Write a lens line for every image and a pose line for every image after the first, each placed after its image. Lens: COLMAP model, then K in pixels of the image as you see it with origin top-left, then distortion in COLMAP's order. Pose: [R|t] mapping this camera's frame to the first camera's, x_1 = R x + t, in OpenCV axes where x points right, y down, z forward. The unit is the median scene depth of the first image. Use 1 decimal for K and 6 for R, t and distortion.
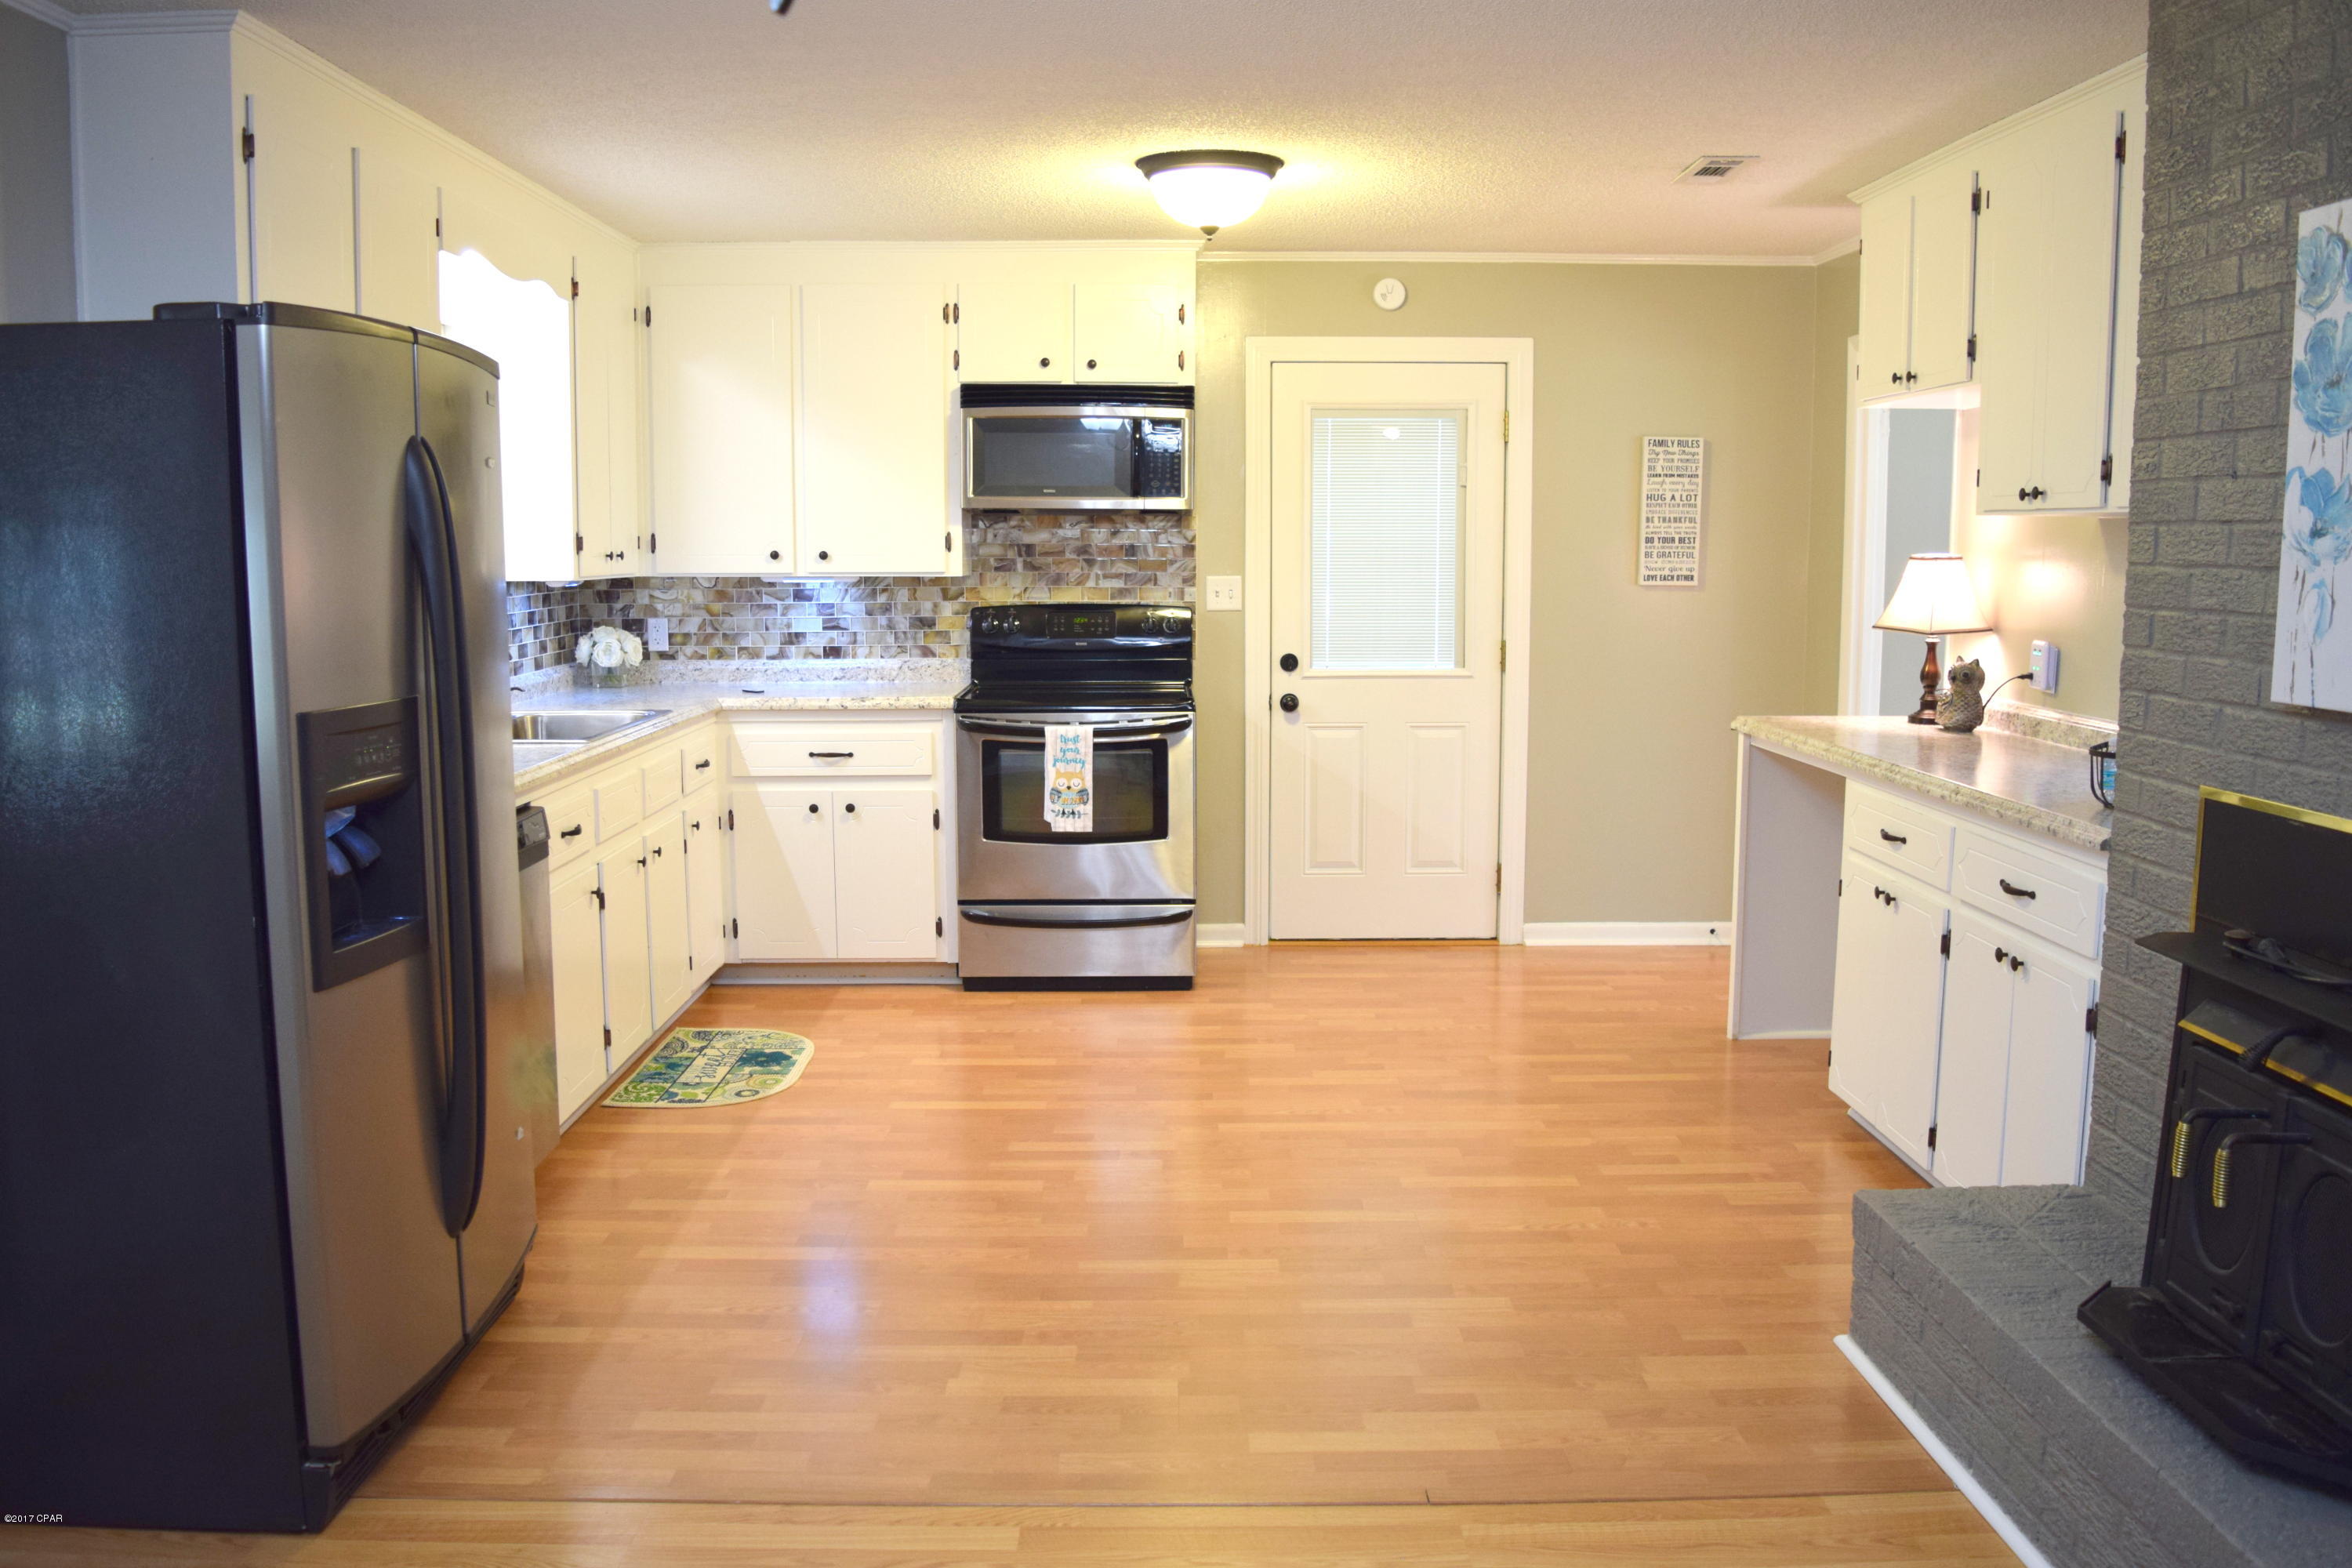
lens RADIAL K [[1892.8, 0, 1176.0], [0, 1892.8, 784.0], [0, 0, 1]] dist [-0.106525, 0.039218]
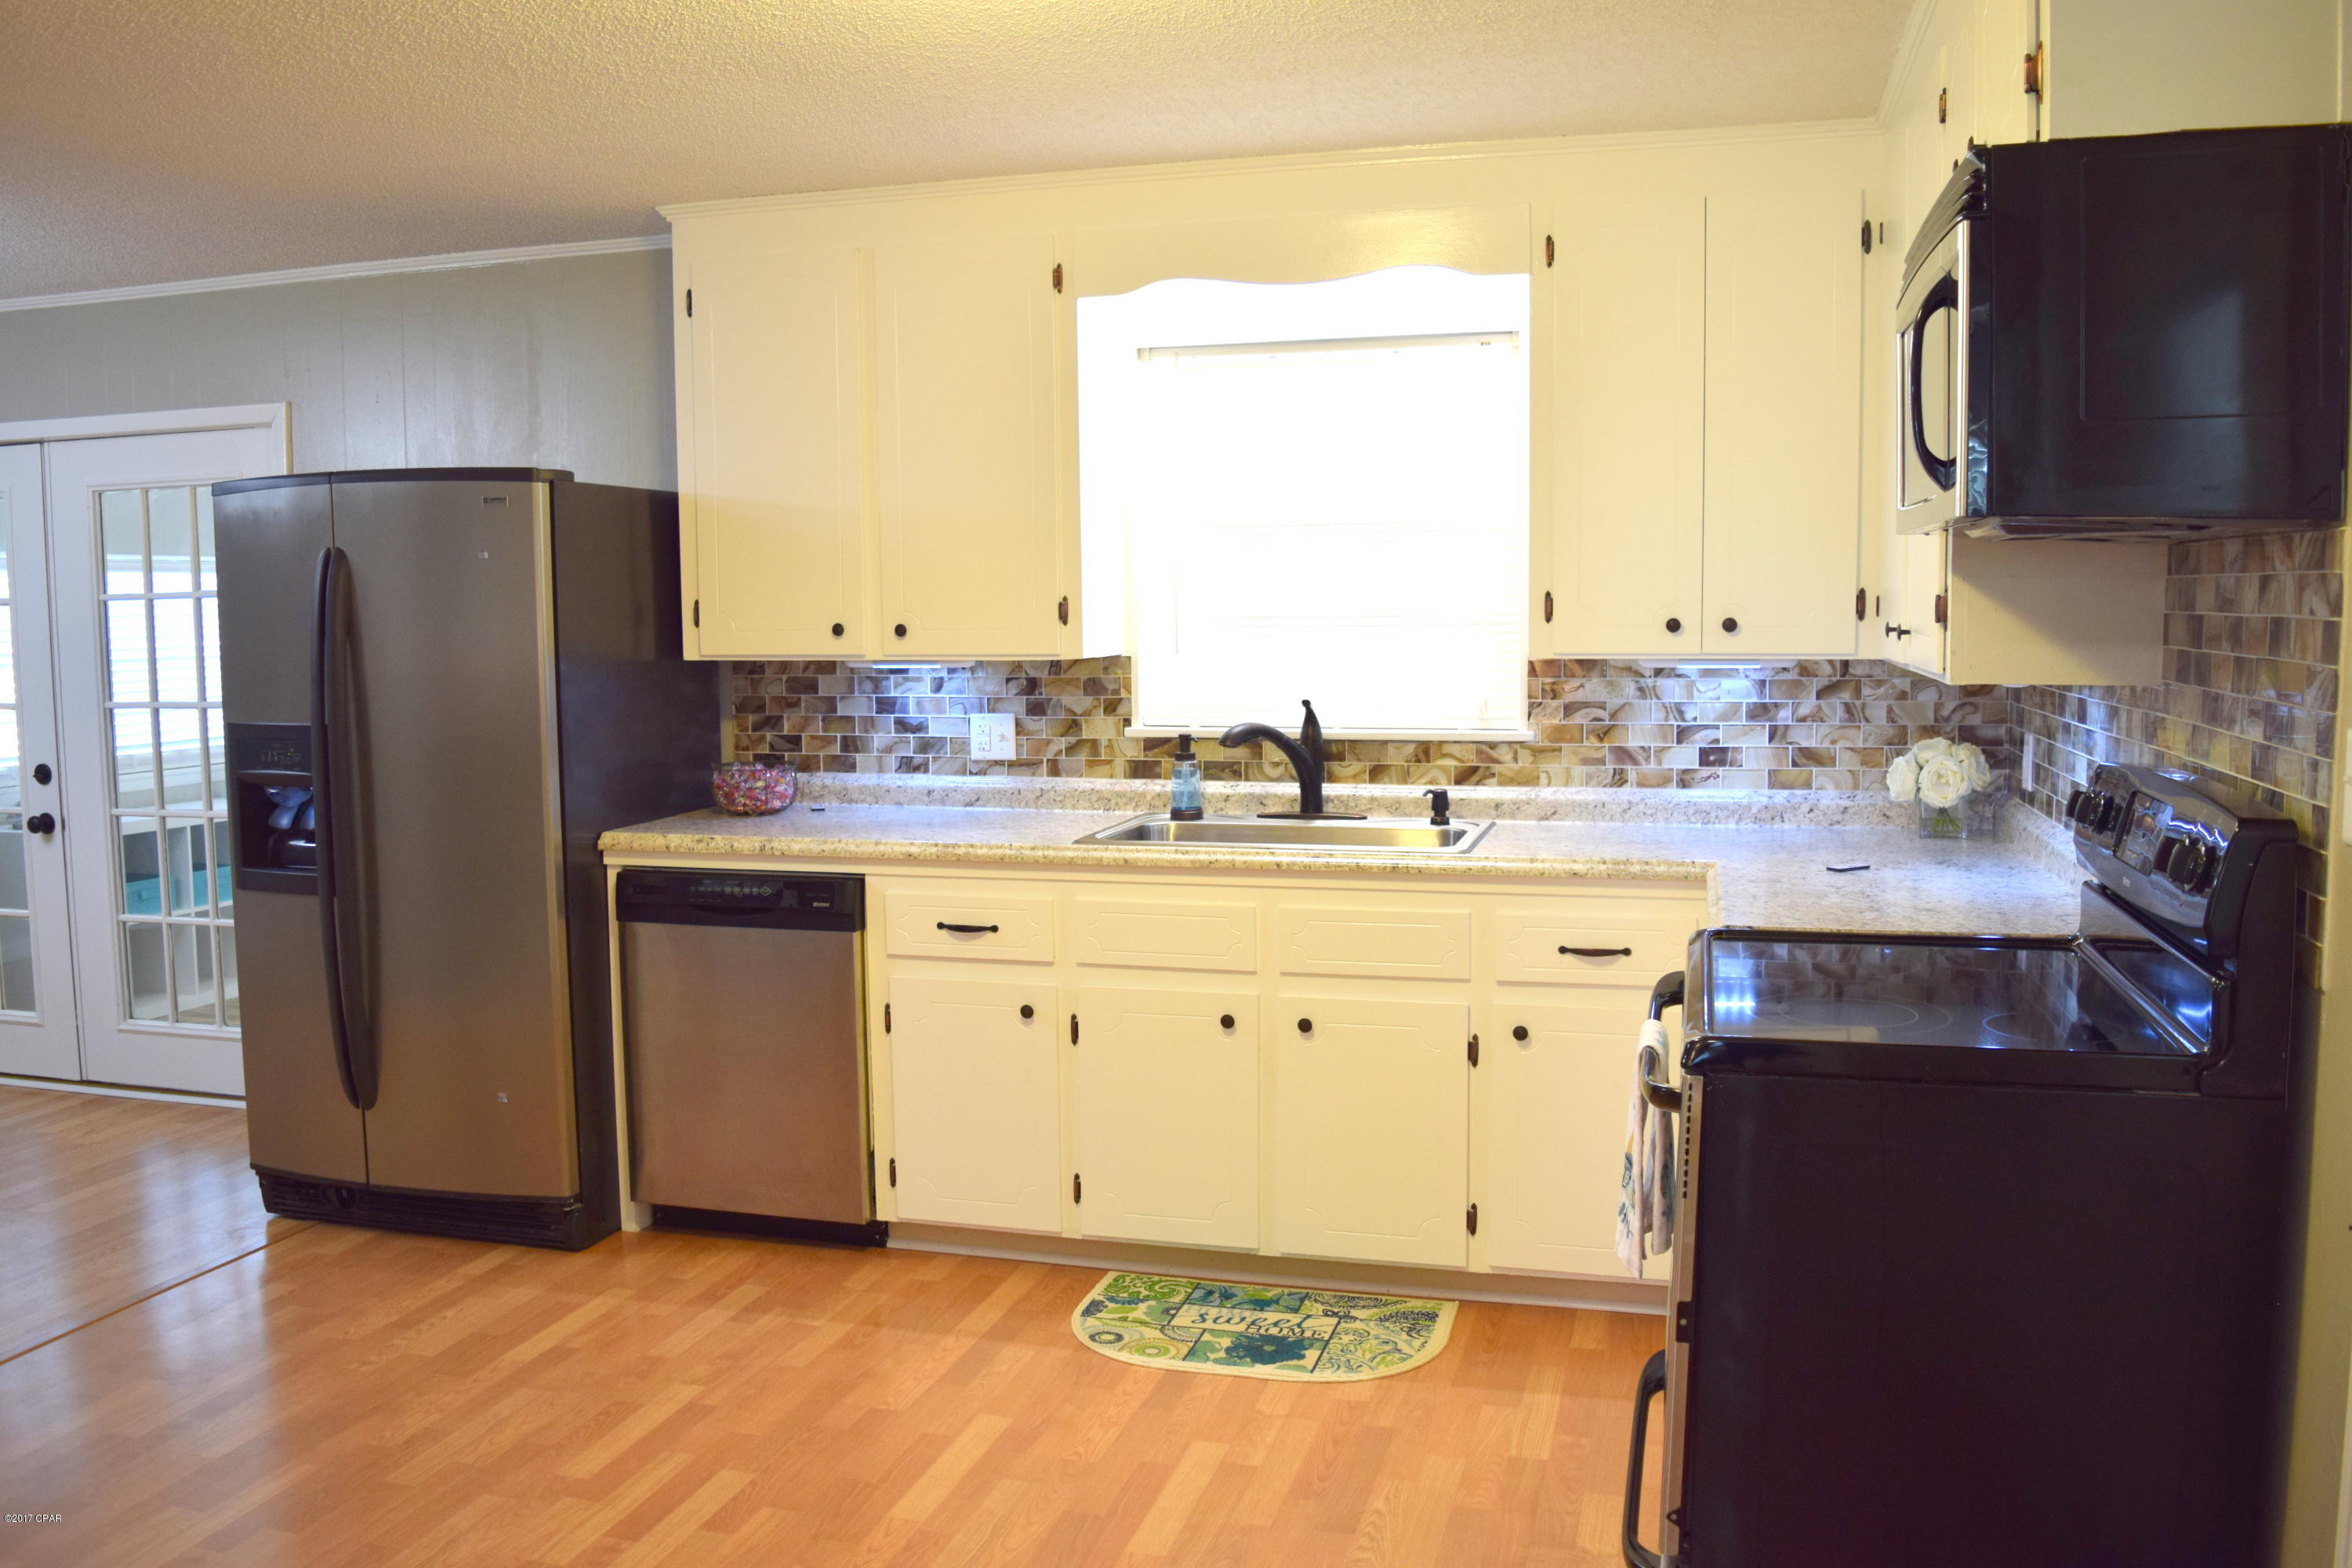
lens RADIAL K [[1892.8, 0, 1176.0], [0, 1892.8, 784.0], [0, 0, 1]] dist [-0.106525, 0.039218]
pose [[-0.289689, 0.096908, -0.952202, 0.468914], [-0.113612, 0.984346, 0.134744, -0.162428], [0.950354, 0.147215, -0.274144, 1.221074]]
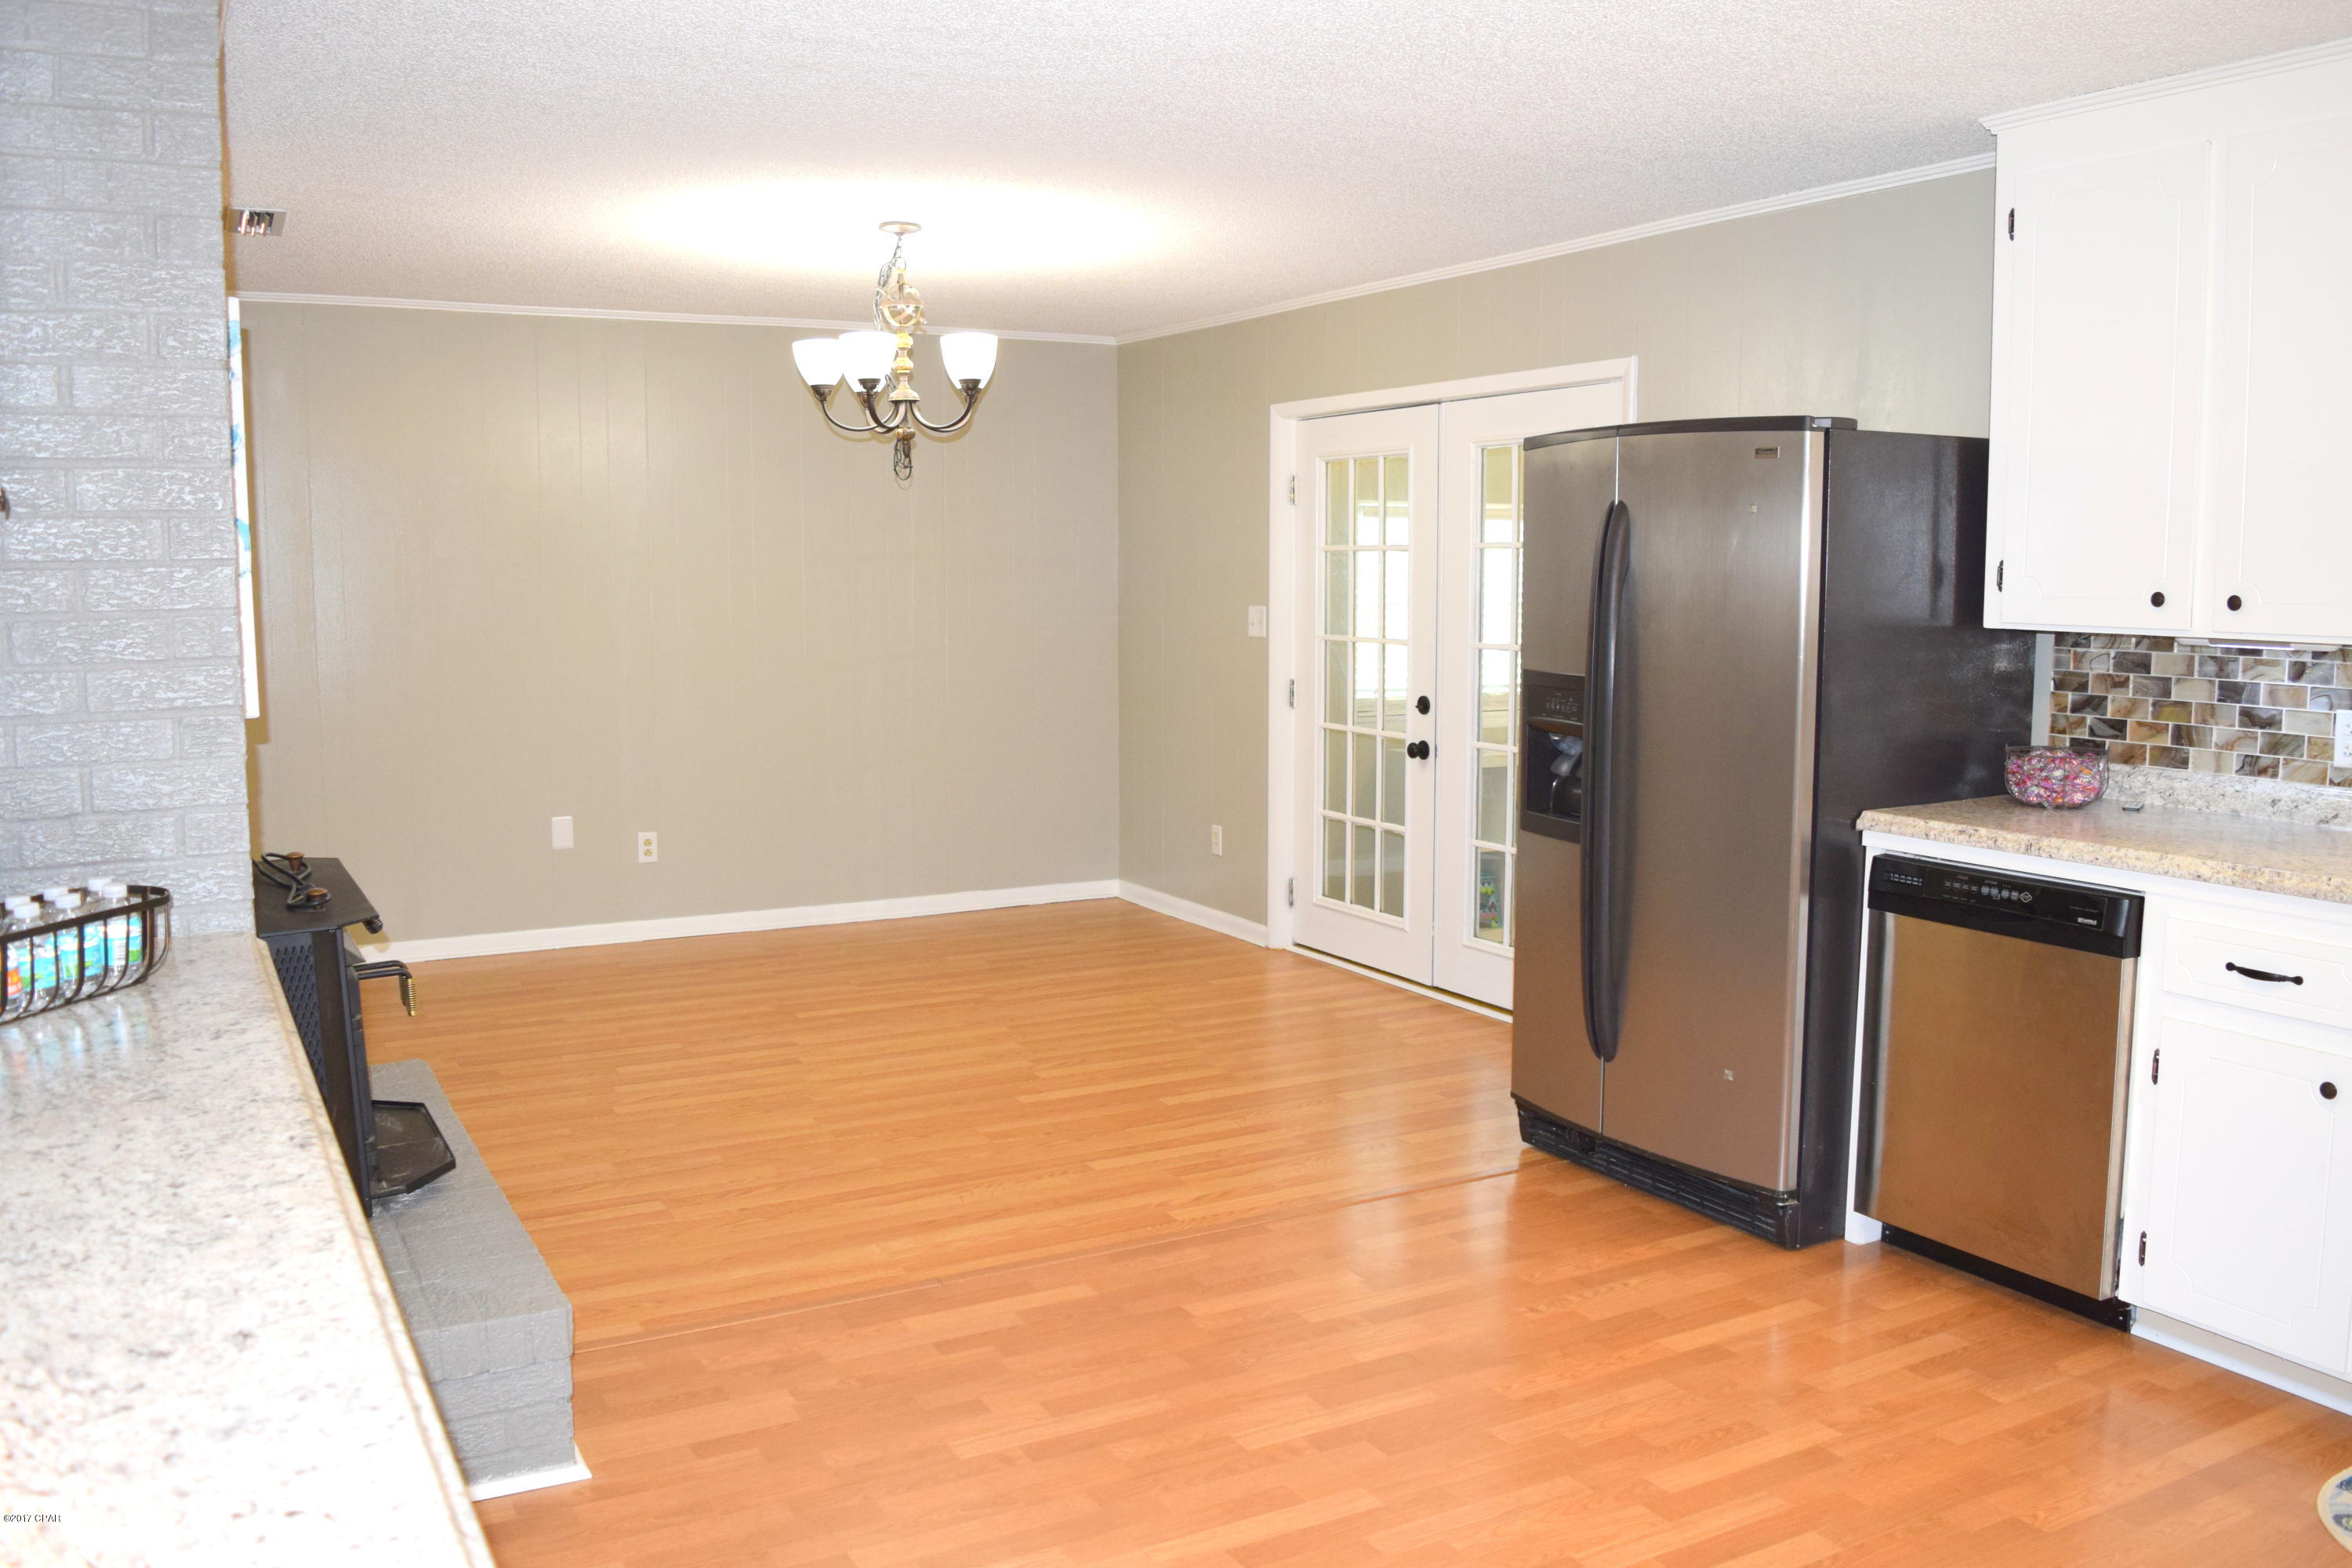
lens RADIAL K [[1892.8, 0, 1176.0], [0, 1892.8, 784.0], [0, 0, 1]] dist [-0.106525, 0.039218]
pose [[-0.883201, 0.059346, -0.465224, 0.351267], [-0.056520, 0.971263, 0.231200, -0.172182], [0.465576, 0.230491, -0.854466, 1.276016]]
